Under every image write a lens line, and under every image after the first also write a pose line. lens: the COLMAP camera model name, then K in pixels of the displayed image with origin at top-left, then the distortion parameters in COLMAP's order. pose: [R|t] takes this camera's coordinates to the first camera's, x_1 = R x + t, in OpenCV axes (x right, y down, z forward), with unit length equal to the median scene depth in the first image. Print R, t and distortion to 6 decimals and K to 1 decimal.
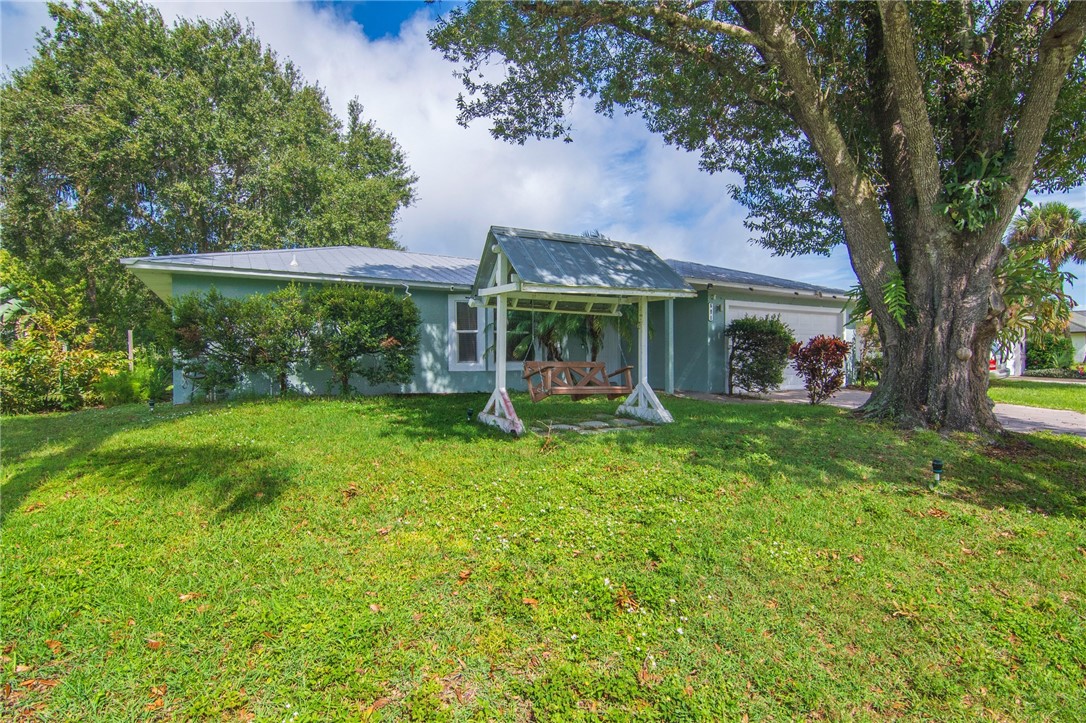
lens RADIAL K [[534.3, 0, 534.3], [0, 534.3, 369.1], [0, 0, 1]] dist [-0.004387, -0.006671]
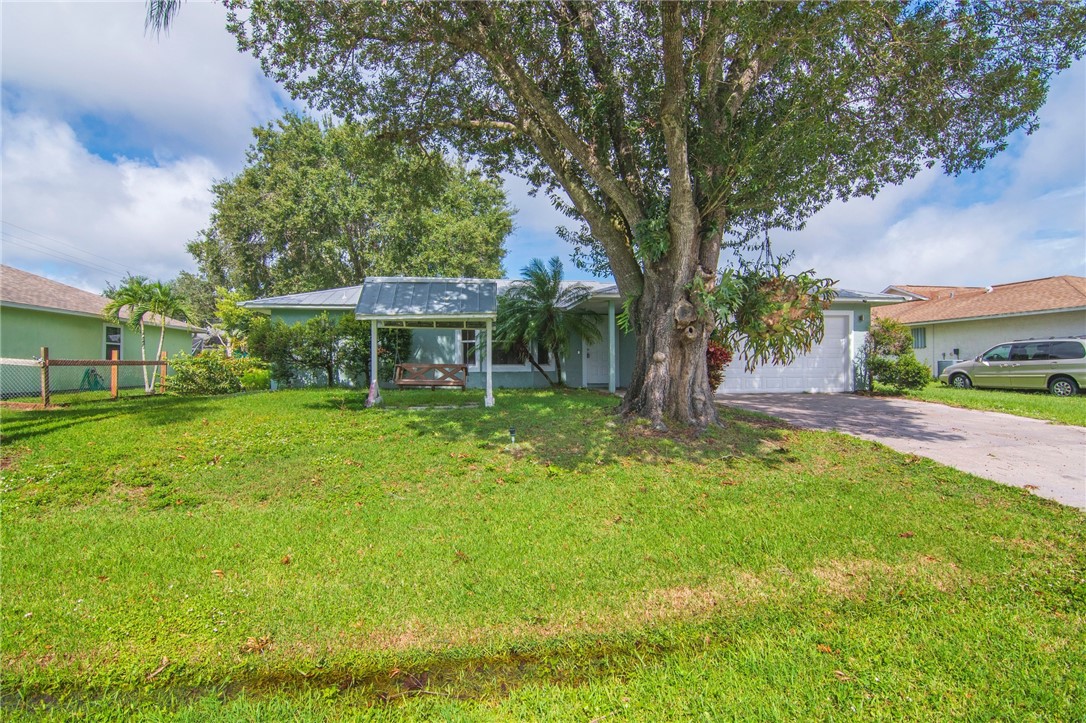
lens RADIAL K [[534.3, 0, 534.3], [0, 534.3, 369.1], [0, 0, 1]] dist [-0.004387, -0.006671]
pose [[0.930891, 0.000967, -0.365295, 0.503203], [-0.006241, 0.999893, -0.013257, 0.013550], [0.365242, 0.014621, 0.930798, -0.156167]]
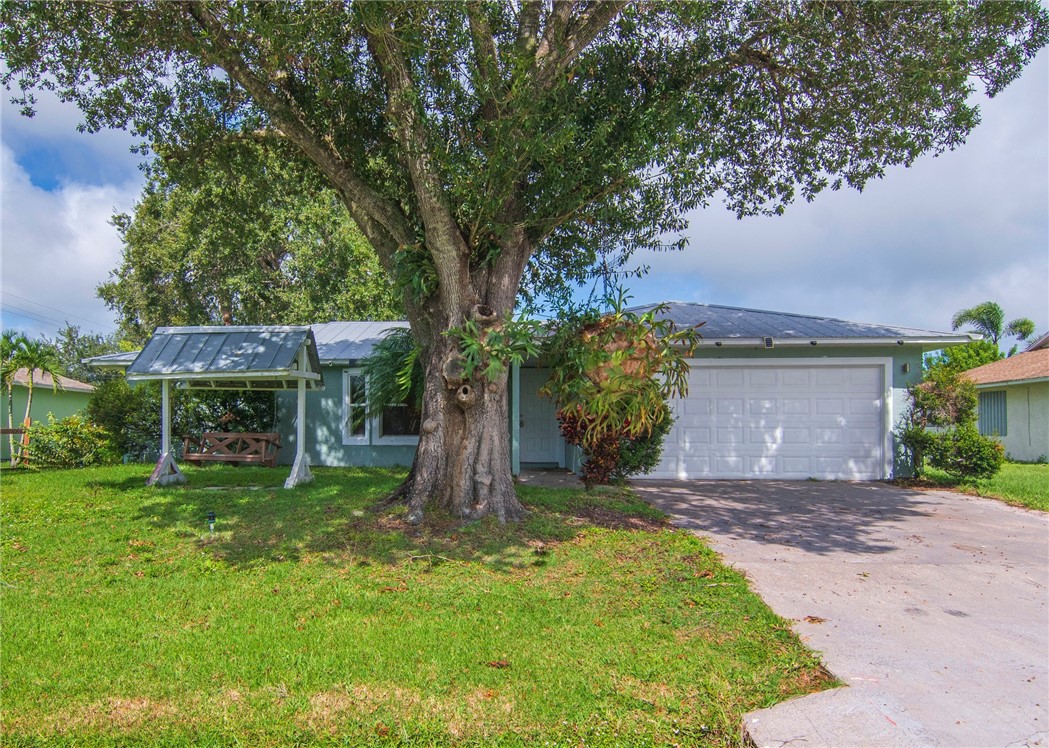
lens RADIAL K [[757.5, 0, 504.5], [0, 757.5, 422.2], [0, 0, 1]] dist [0.002629, 0.002083]
pose [[0.834819, -0.007064, -0.550479, 0.885780], [-0.016535, 0.999145, -0.037899, 0.010878], [0.550276, 0.040741, 0.833988, -0.029235]]
